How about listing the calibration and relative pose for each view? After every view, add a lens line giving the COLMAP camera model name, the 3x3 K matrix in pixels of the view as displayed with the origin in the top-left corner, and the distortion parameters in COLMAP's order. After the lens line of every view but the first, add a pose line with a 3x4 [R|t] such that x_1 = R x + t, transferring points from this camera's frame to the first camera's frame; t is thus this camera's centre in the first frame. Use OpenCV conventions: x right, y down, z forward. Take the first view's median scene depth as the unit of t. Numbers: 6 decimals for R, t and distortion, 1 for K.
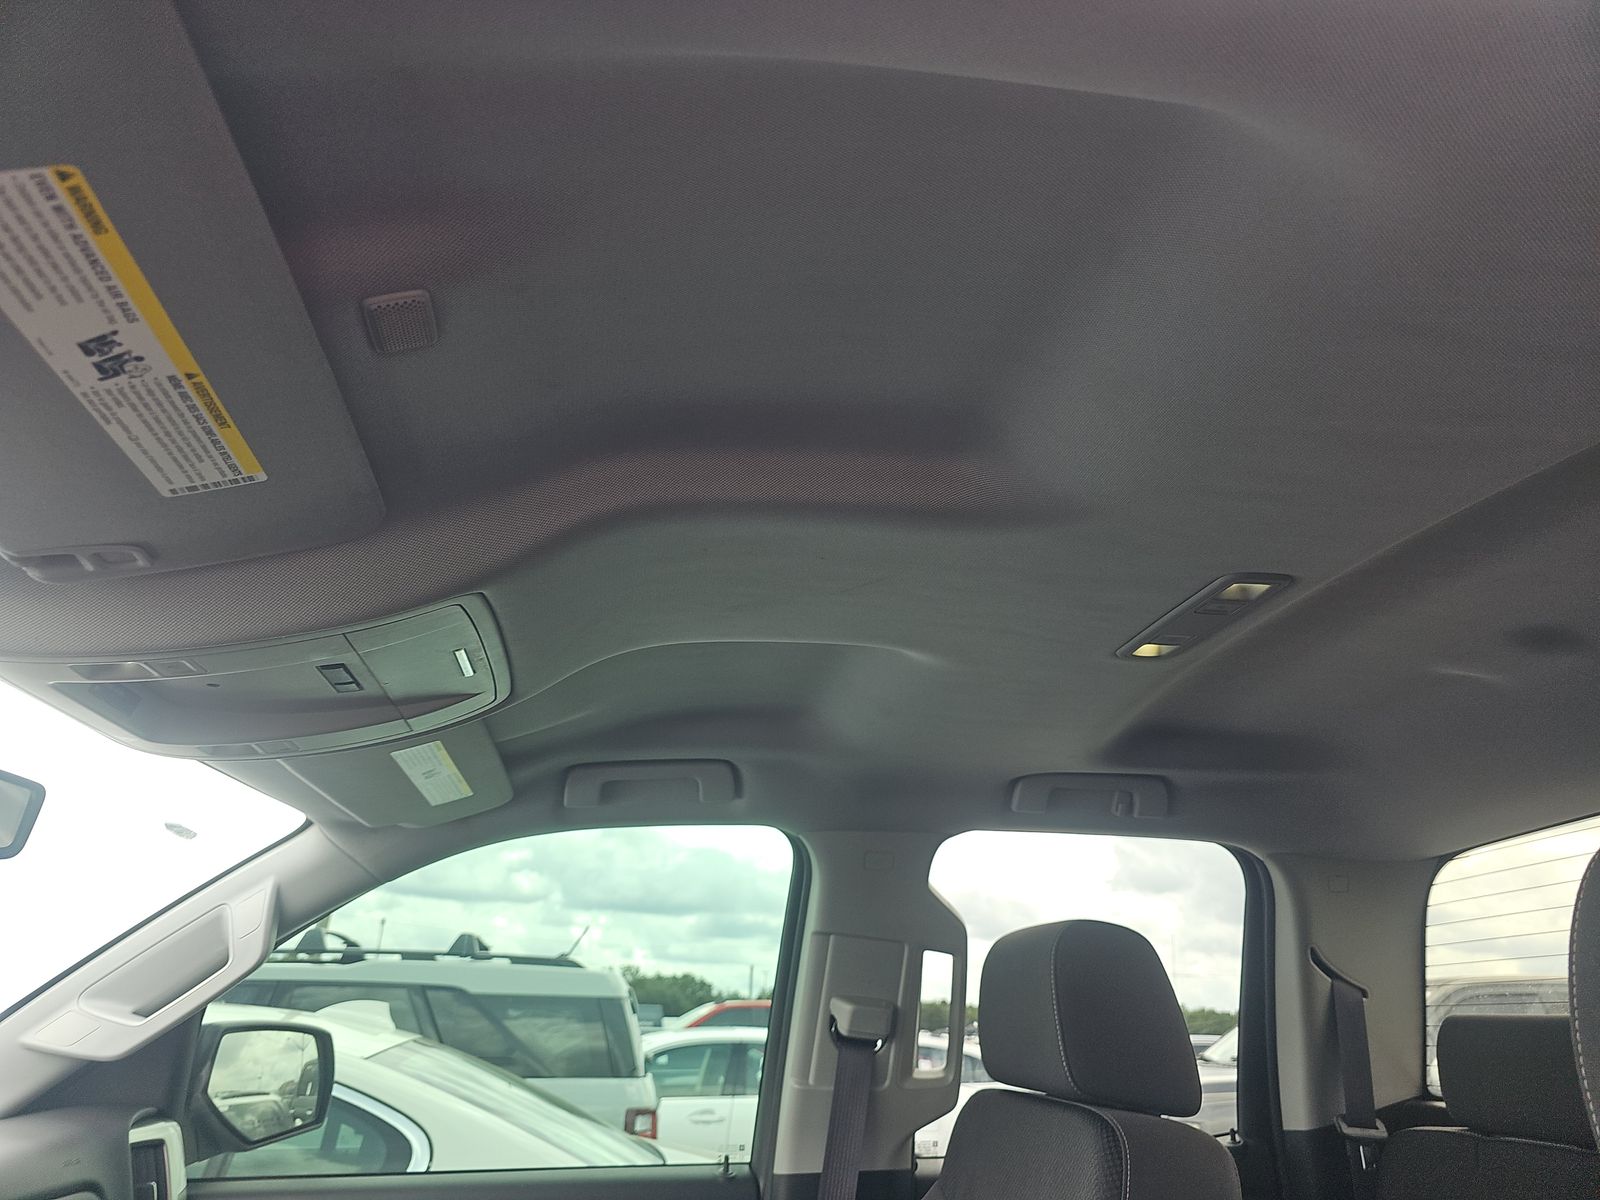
lens RADIAL K [[1085.9, 0, 800.0], [0, 1085.9, 600.0], [0, 0, 1]] dist [0.039072, -0.049556]
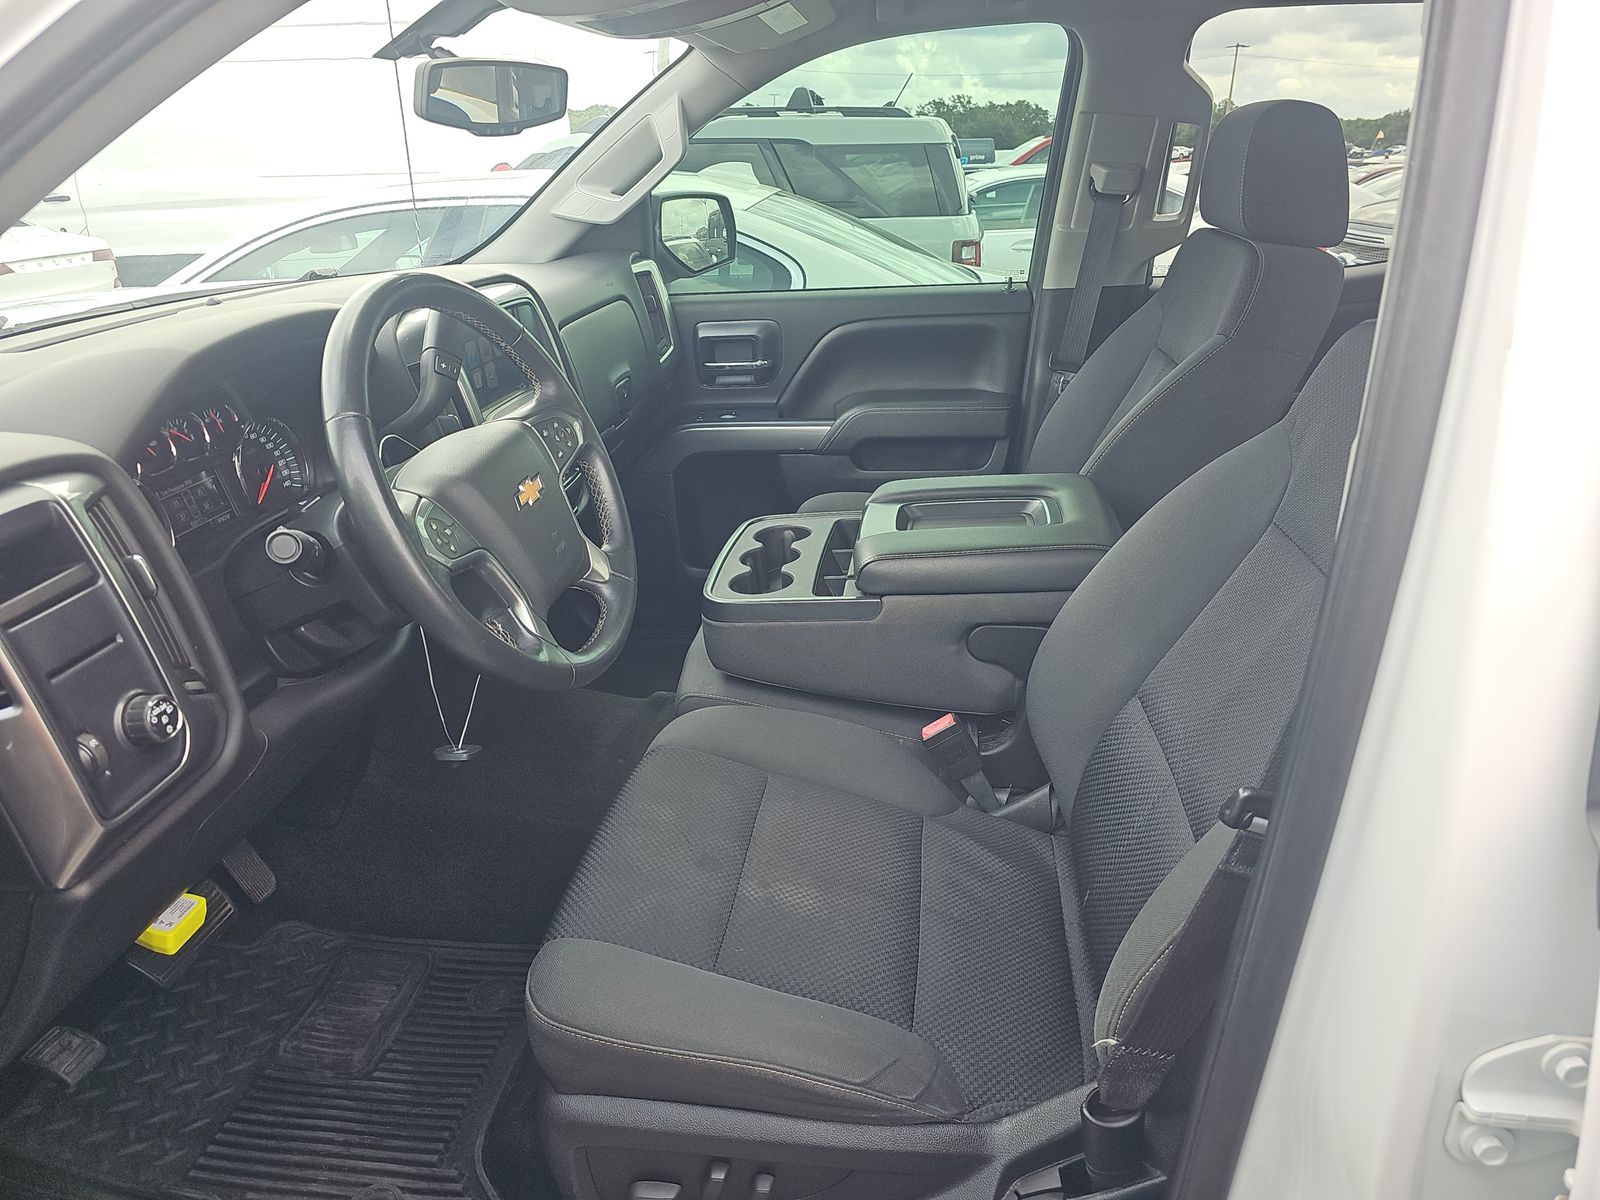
lens RADIAL K [[1085.9, 0, 800.0], [0, 1085.9, 600.0], [0, 0, 1]] dist [0.039072, -0.049556]
pose [[0.959926, 0.073590, -0.270420, 0.038426], [0.132167, 0.732000, 0.668362, -0.075676], [0.247132, -0.677319, 0.692939, -0.150174]]
